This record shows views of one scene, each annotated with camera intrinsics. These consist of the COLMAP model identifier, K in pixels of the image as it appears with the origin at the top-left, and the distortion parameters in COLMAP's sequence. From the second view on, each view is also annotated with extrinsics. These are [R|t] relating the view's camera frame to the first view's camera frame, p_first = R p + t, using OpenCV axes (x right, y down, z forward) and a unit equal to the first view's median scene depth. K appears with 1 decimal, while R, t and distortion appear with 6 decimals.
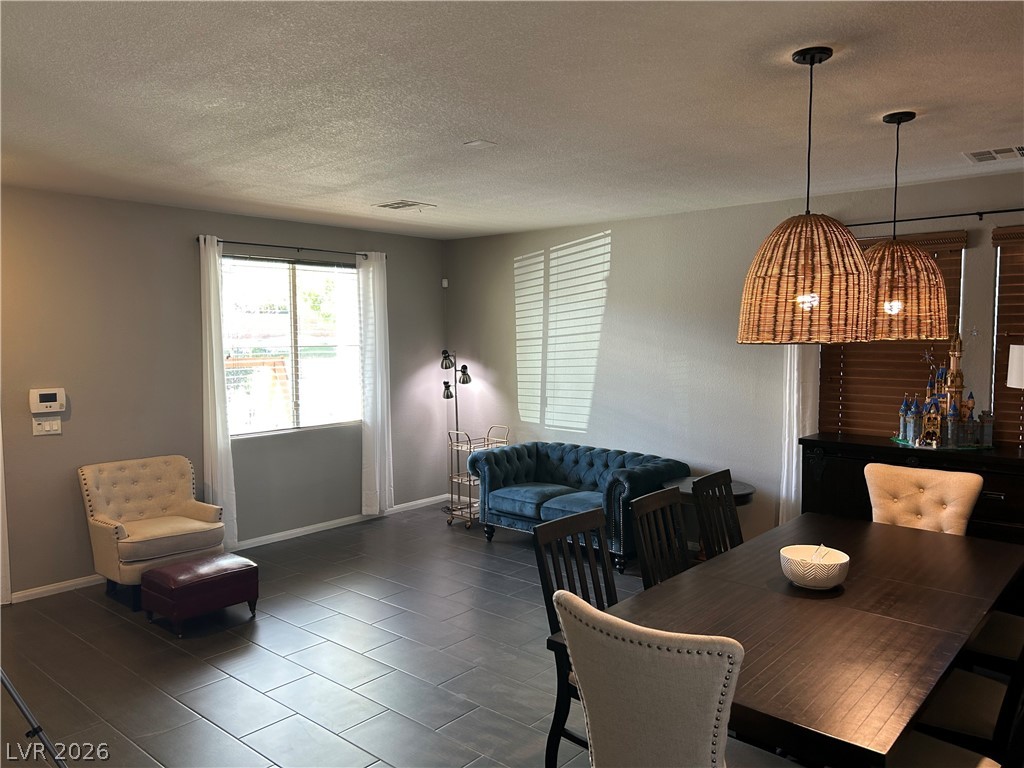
lens RADIAL K [[763.8, 0, 512.0], [0, 763.8, 384.0], [0, 0, 1]] dist [0.047581, -0.004309]
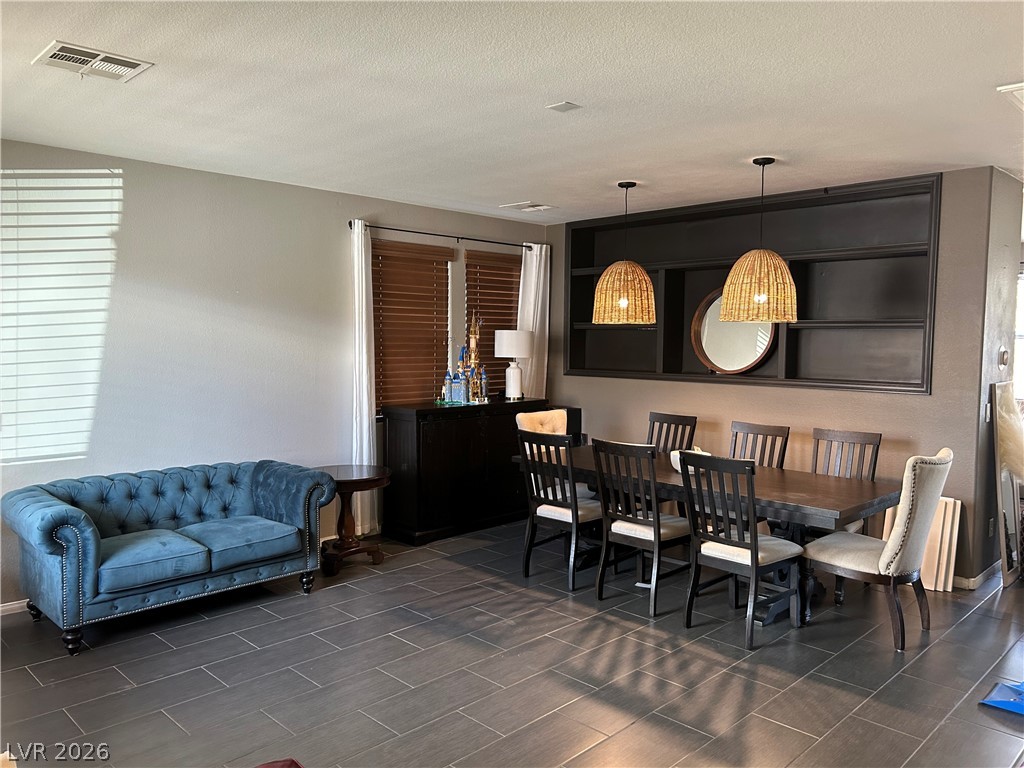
lens RADIAL K [[763.8, 0, 512.0], [0, 763.8, 384.0], [0, 0, 1]] dist [0.047581, -0.004309]
pose [[0.067139, -0.060862, 0.995886, -0.747889], [0.059961, 0.996580, 0.056862, -0.024415], [-0.995940, 0.055896, 0.070559, 0.758269]]
